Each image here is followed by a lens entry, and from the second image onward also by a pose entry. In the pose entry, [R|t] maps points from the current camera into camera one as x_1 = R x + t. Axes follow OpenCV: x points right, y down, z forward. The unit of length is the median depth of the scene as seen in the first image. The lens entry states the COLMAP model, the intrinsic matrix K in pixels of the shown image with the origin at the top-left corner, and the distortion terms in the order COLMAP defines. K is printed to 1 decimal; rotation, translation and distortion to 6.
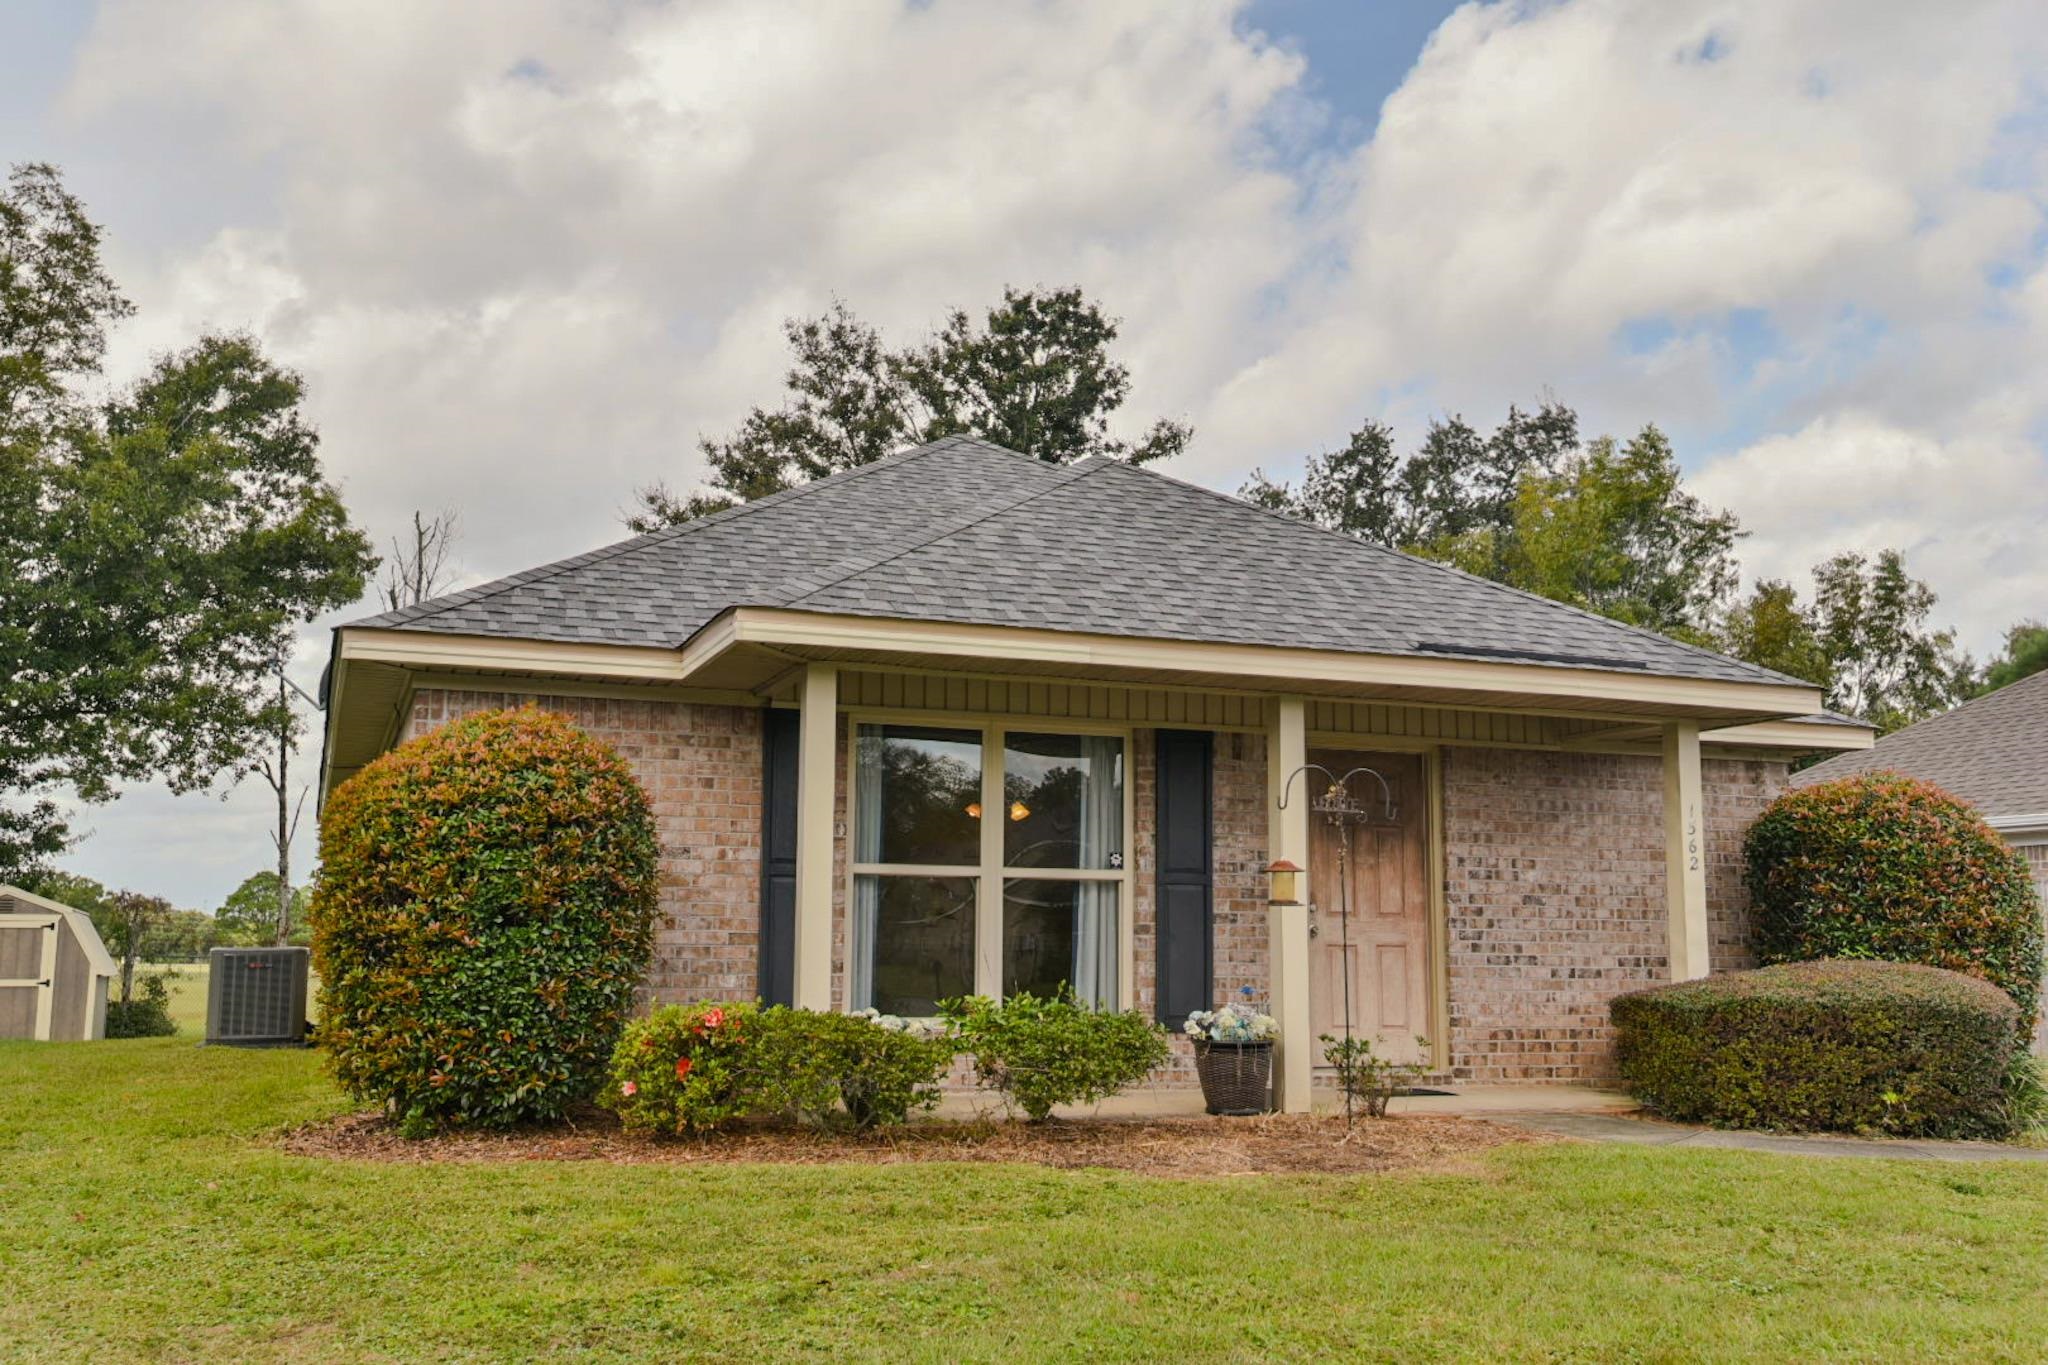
lens RADIAL K [[1917.4, 0, 1024.0], [0, 1917.4, 682.5], [0, 0, 1]] dist [0.040070, -0.014306]
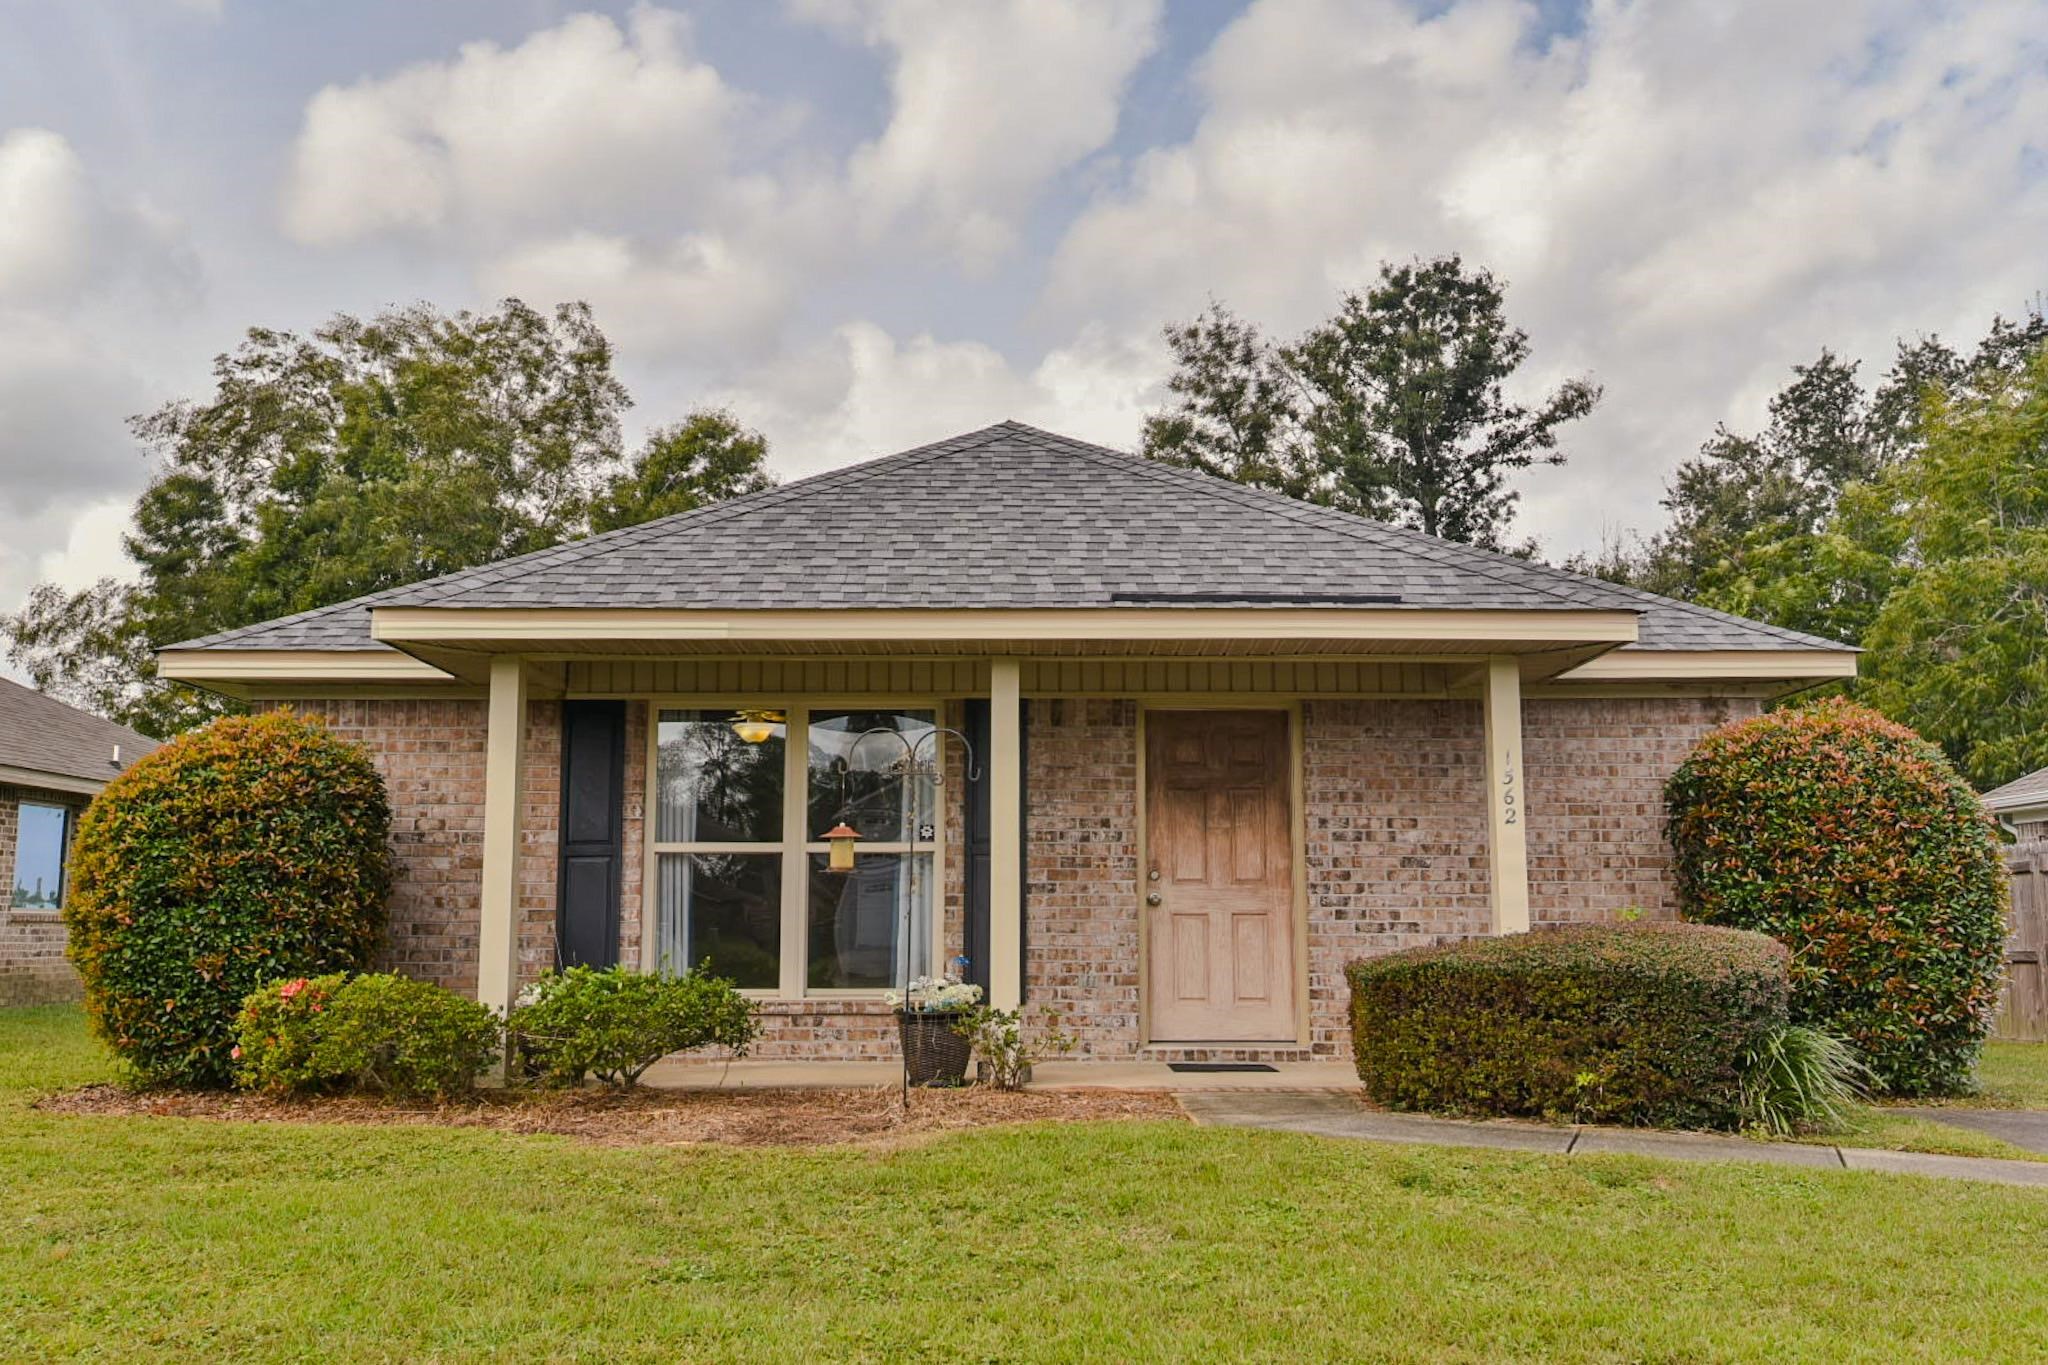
lens RADIAL K [[1822.0, 0, 1024.0], [0, 1822.0, 682.5], [0, 0, 1]] dist [0.025907, 0.004873]
pose [[0.936655, -0.058063, -0.345409, 0.417270], [0.058788, 0.998235, -0.008384, 0.024858], [0.345286, -0.012453, 0.938415, 0.123017]]
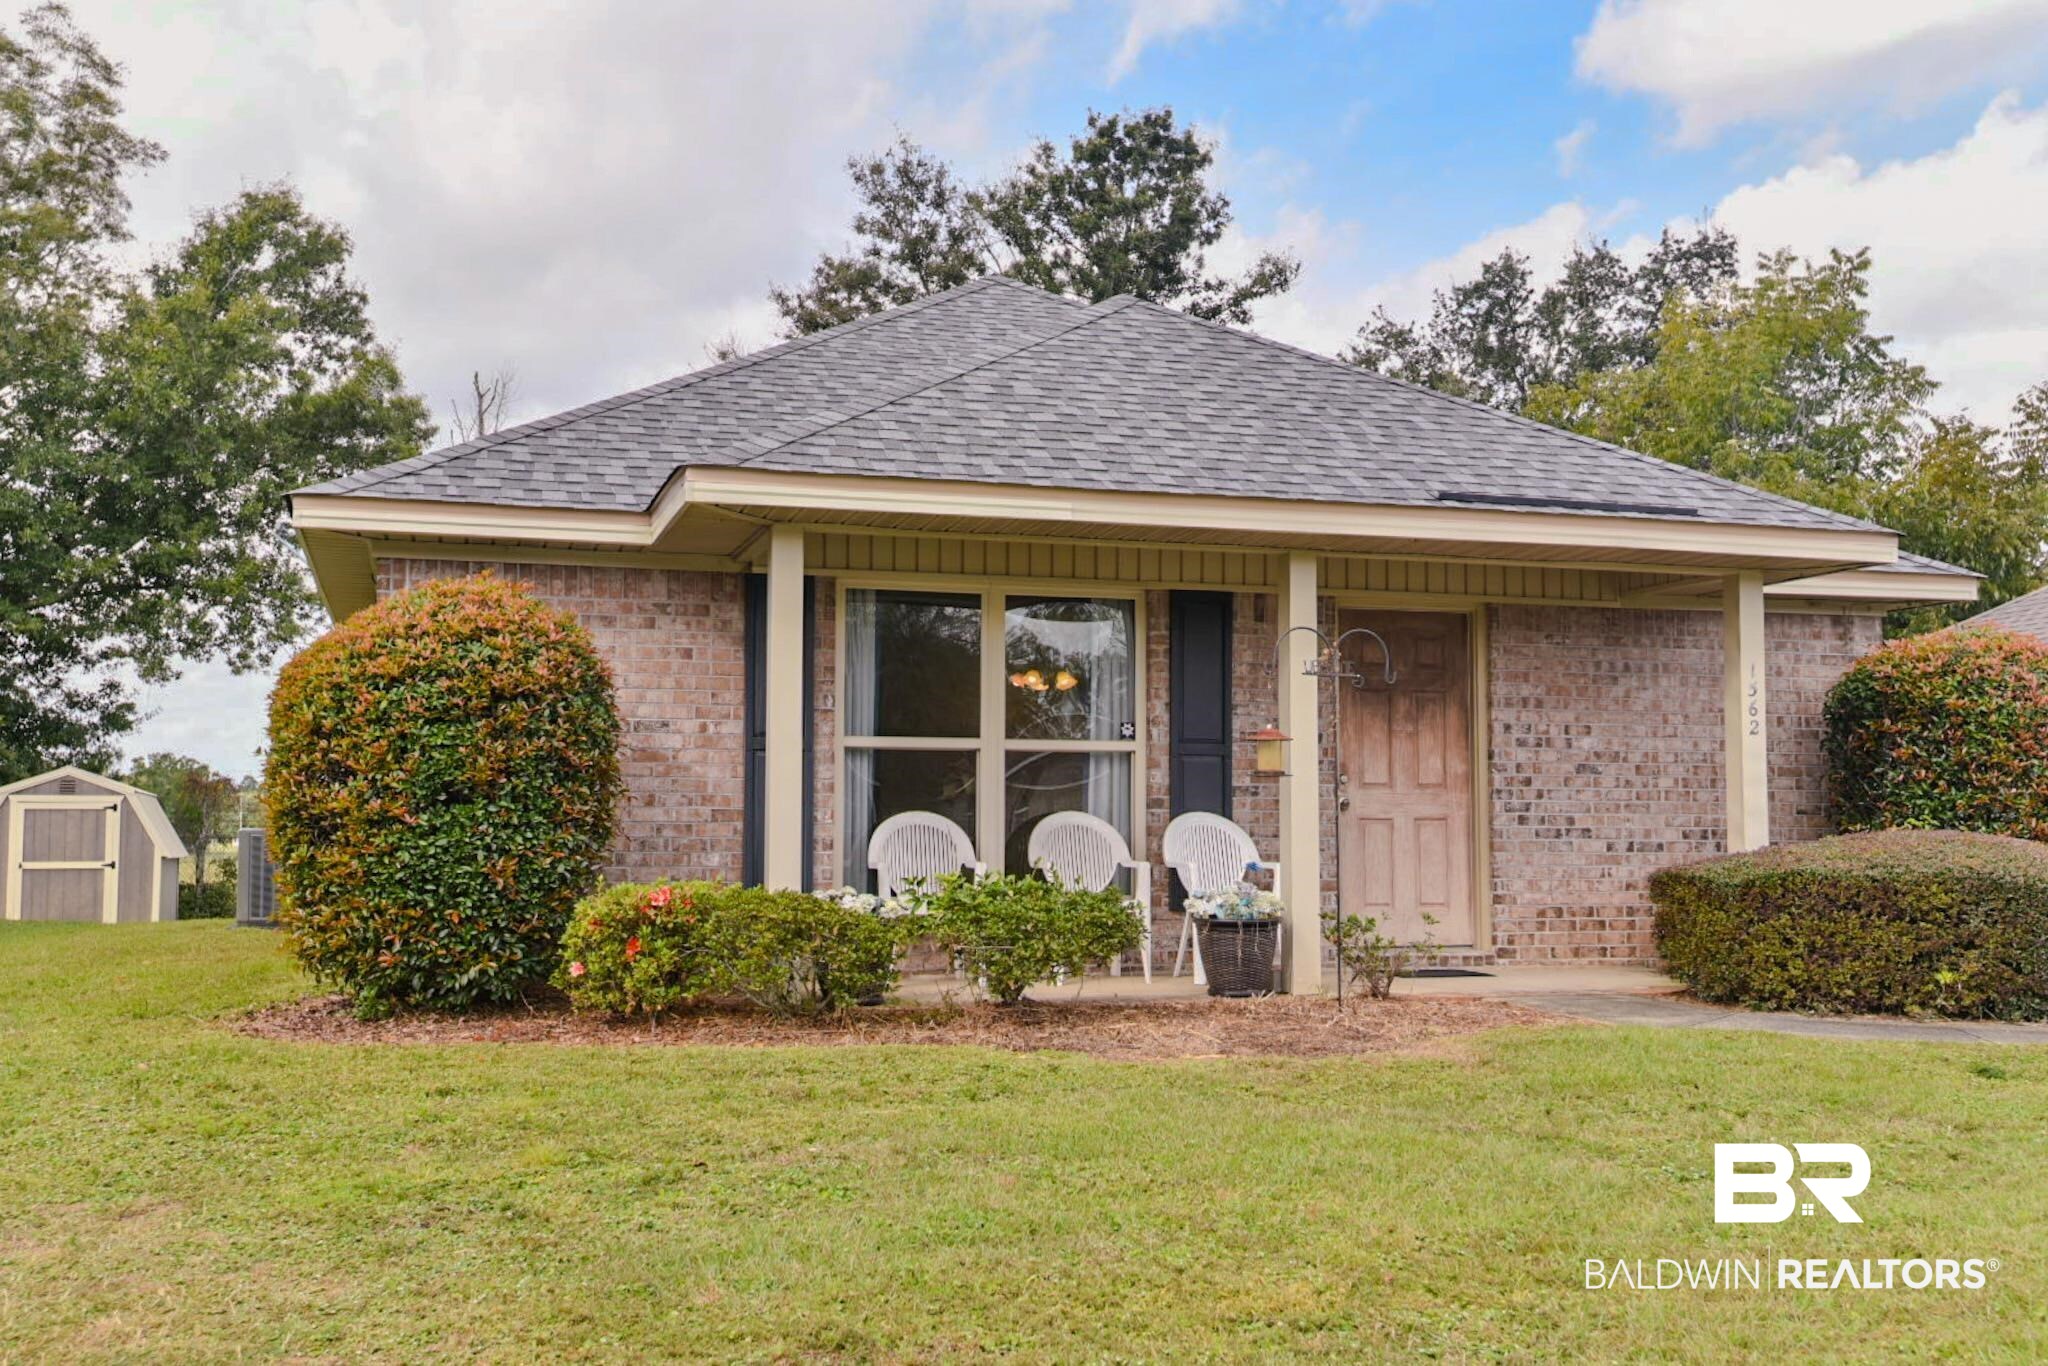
lens RADIAL K [[2042.5, 0, 1020.6], [0, 2042.5, 695.4], [0, 0, 1]] dist [0.038456, -0.007483]
pose [[0.997640, -0.010439, -0.067870, 0.062276], [0.015393, 0.997222, 0.072883, 0.001635], [0.066921, -0.073755, 0.995029, 0.001279]]
